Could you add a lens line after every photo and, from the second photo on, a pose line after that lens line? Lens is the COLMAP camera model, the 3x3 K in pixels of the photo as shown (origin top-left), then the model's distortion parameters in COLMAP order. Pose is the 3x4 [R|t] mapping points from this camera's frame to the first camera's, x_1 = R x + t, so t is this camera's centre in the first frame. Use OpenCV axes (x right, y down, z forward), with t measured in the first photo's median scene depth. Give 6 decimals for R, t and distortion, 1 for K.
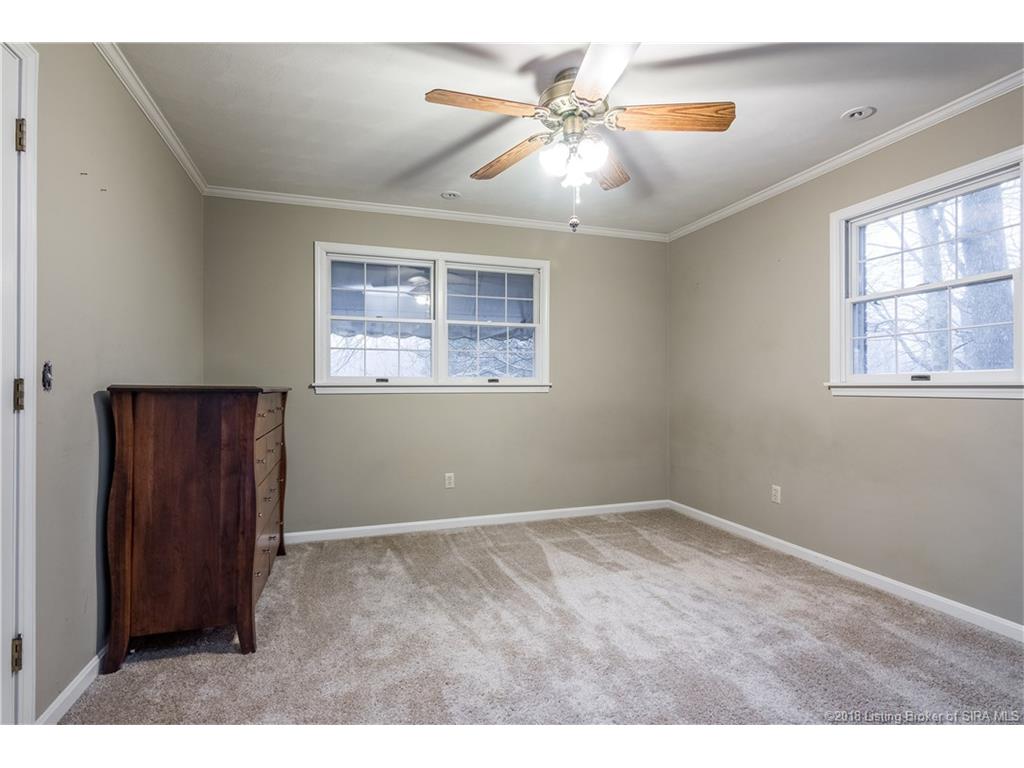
lens RADIAL K [[496.0, 0, 512.0], [0, 496.0, 384.0], [0, 0, 1]] dist [0.001772, -0.000322]
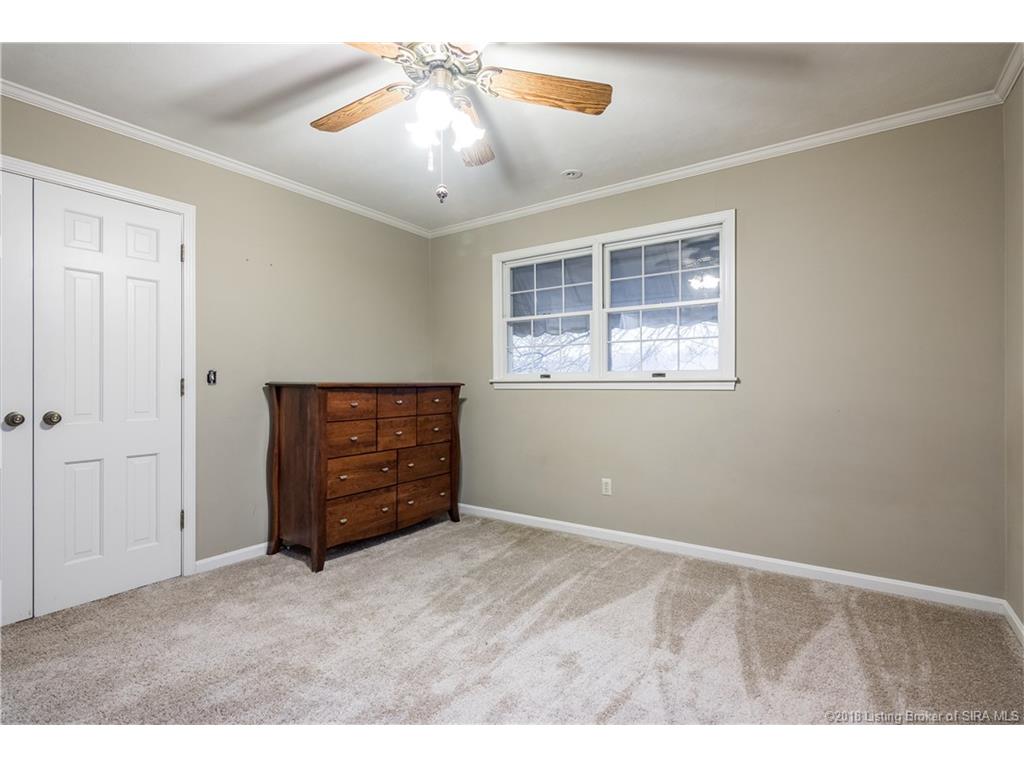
lens RADIAL K [[500.9, 0, 509.5], [0, 500.9, 381.9], [0, 0, 1]] dist [-0.001651, -0.000741]
pose [[0.594170, -0.001168, -0.804339, 0.607616], [0.006056, 0.999977, 0.003022, 0.000609], [0.804317, -0.006666, 0.594164, 0.387678]]
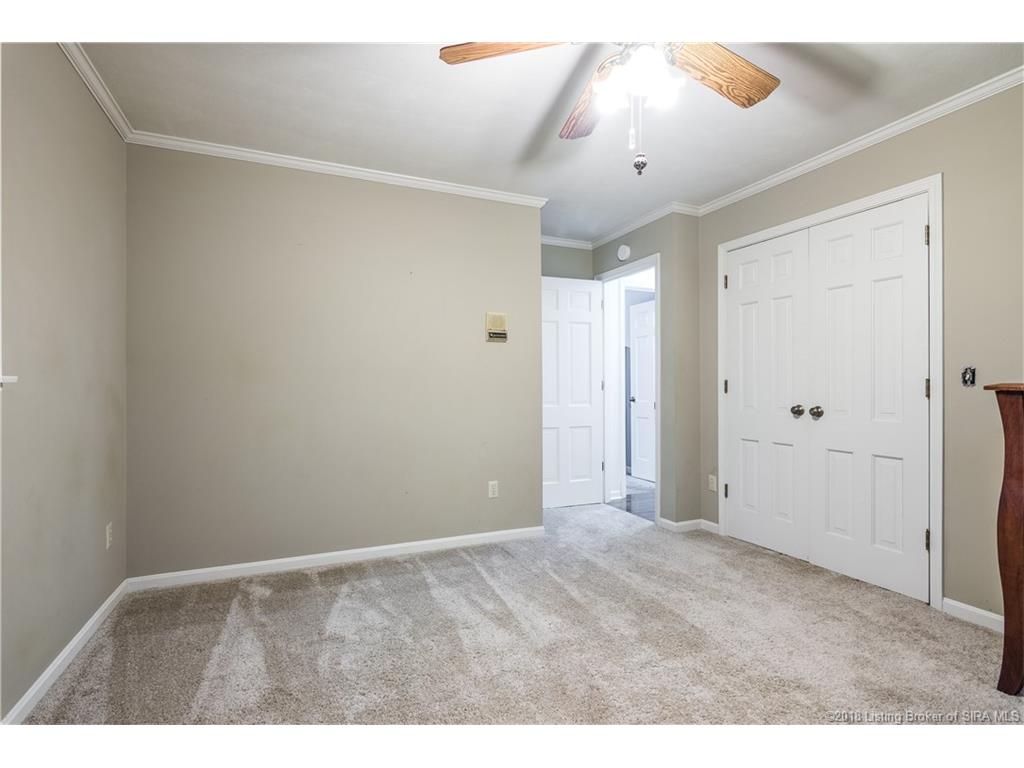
lens RADIAL K [[500.9, 0, 509.5], [0, 500.9, 381.9], [0, 0, 1]] dist [-0.001651, -0.000741]
pose [[-0.996853, 0.002972, -0.079216, 0.233633], [0.003914, 0.999923, -0.011746, 0.005637], [0.079175, -0.012019, -0.996788, 1.223018]]
